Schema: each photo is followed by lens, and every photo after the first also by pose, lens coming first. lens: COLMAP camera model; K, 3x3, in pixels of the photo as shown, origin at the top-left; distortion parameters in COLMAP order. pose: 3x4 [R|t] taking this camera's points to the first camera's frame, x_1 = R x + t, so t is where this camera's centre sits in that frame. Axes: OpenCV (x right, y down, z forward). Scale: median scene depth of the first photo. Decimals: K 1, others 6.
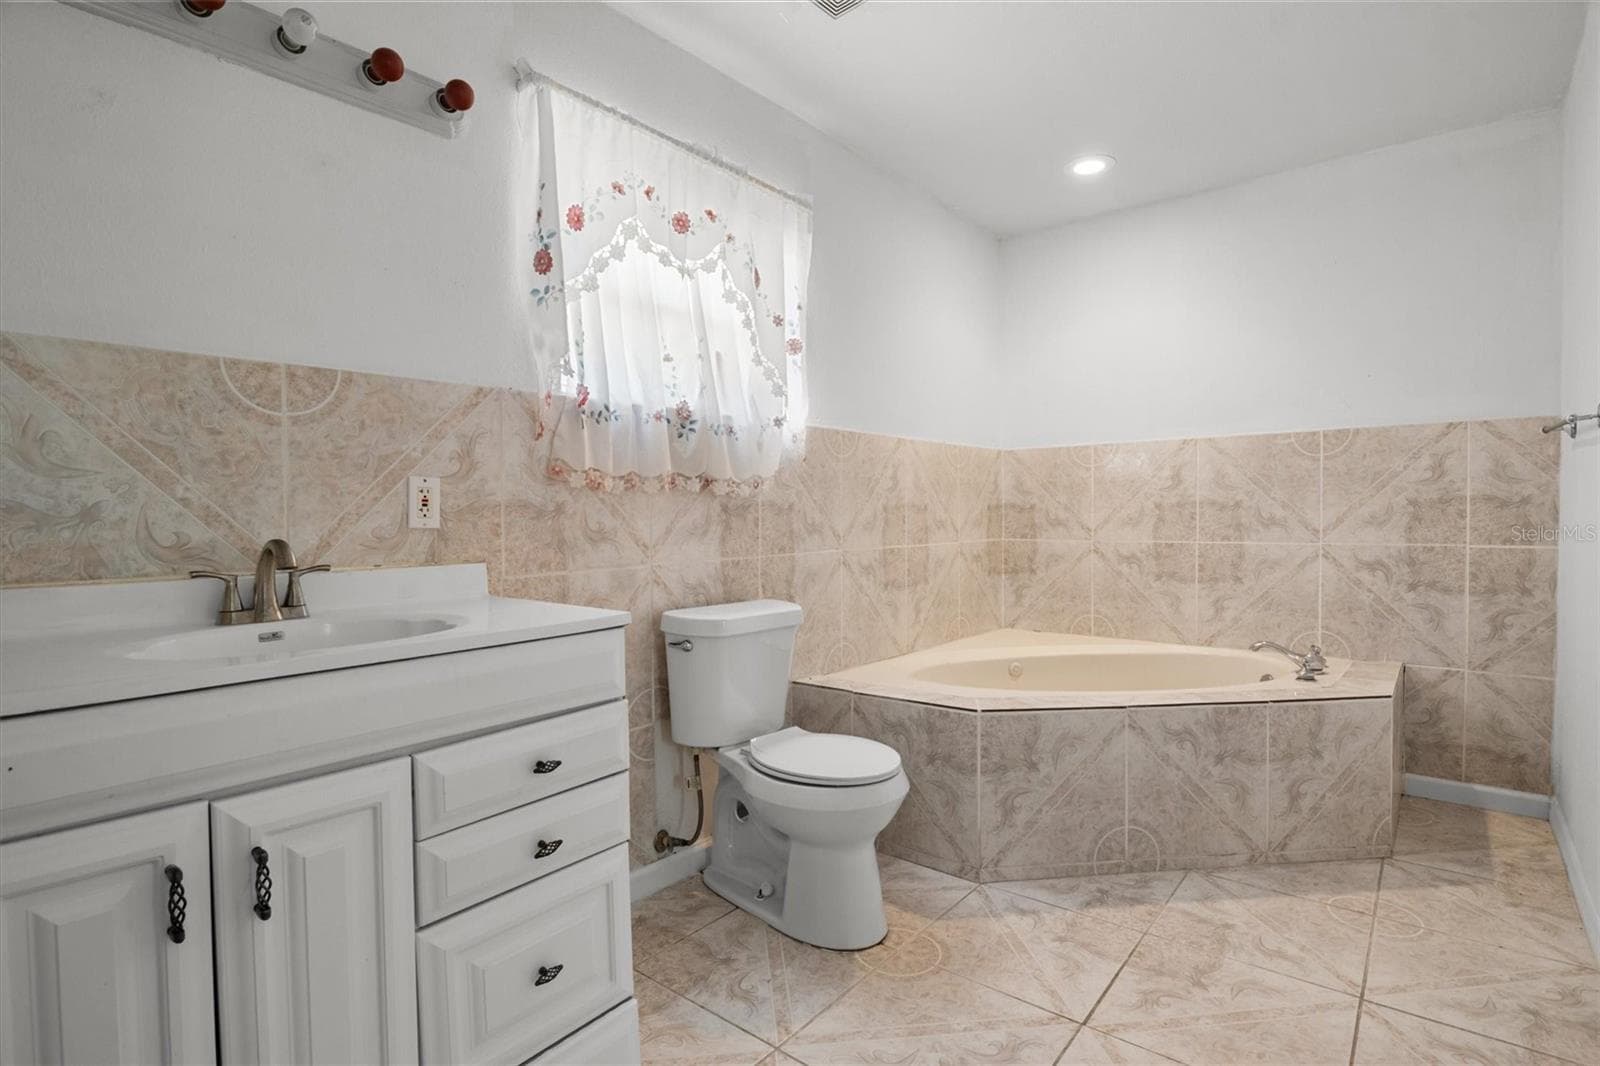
lens RADIAL K [[787.6, 0, 798.8], [0, 787.6, 524.0], [0, 0, 1]] dist [-0.013631, 0.000321]
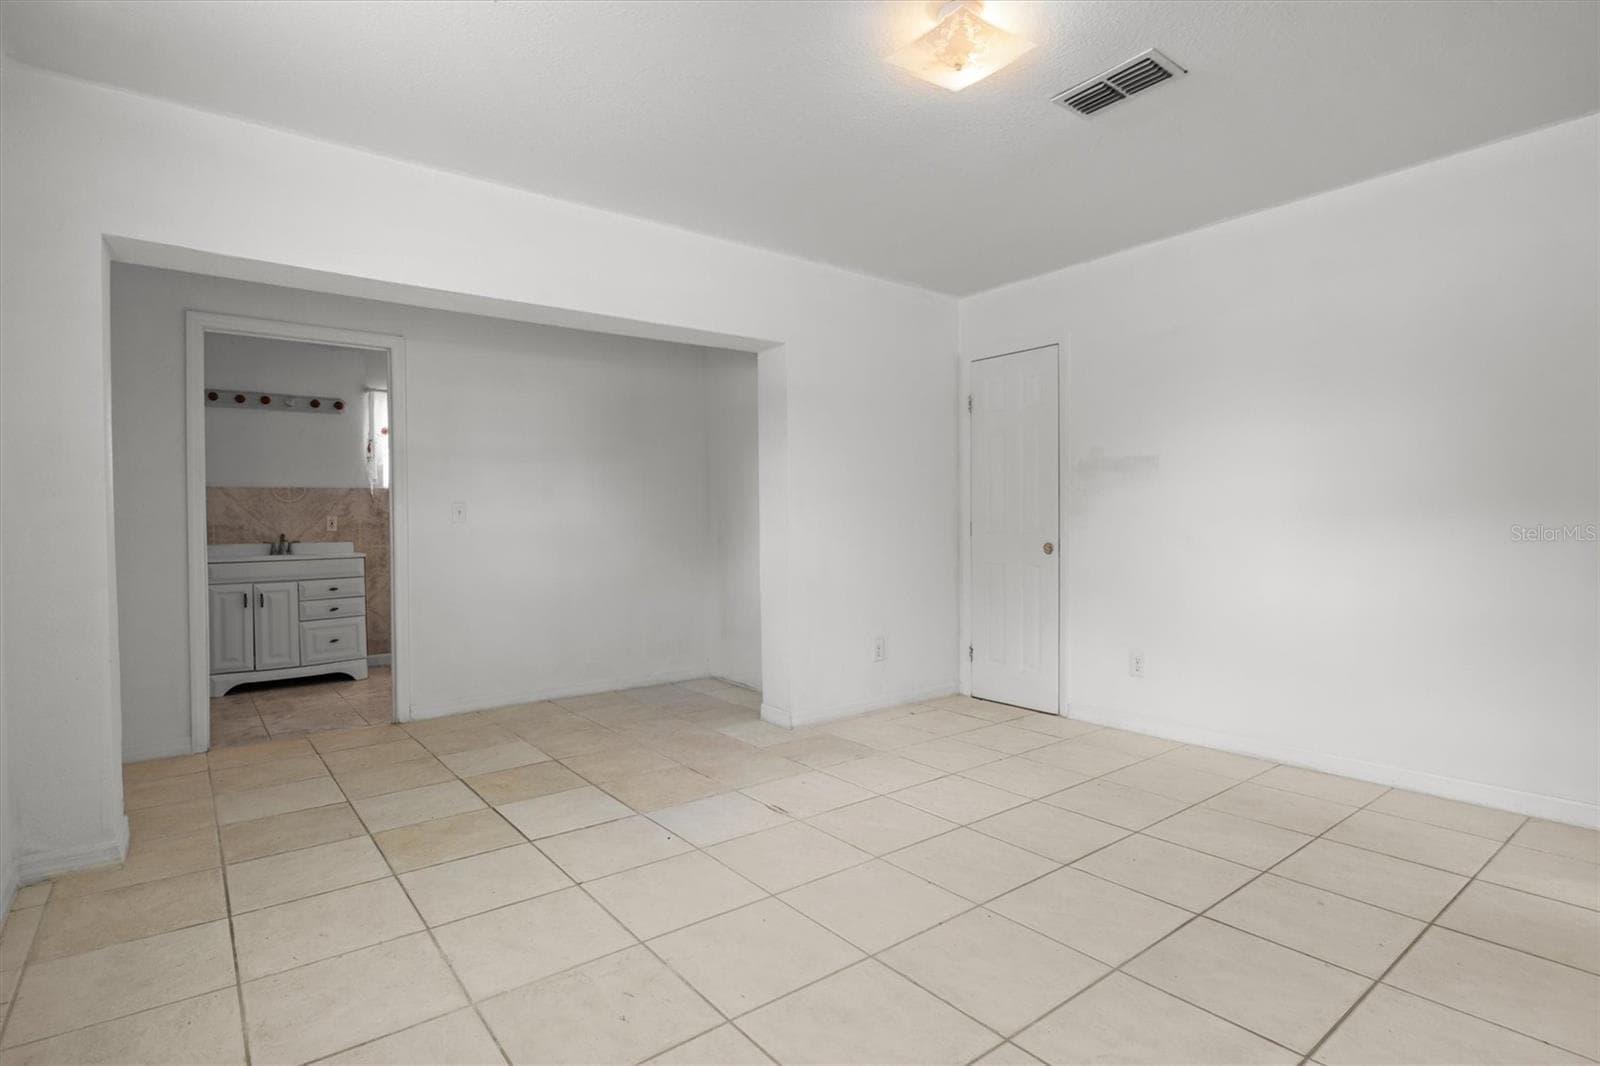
lens RADIAL K [[810.4, 0, 801.9], [0, 810.4, 527.3], [0, 0, 1]] dist [-0.001506, 0.000039]
pose [[0.974609, 0.004455, -0.223871, 2.768441], [-0.004110, 0.999990, 0.002008, -0.032530], [0.223878, -0.001037, 0.974617, -2.373135]]
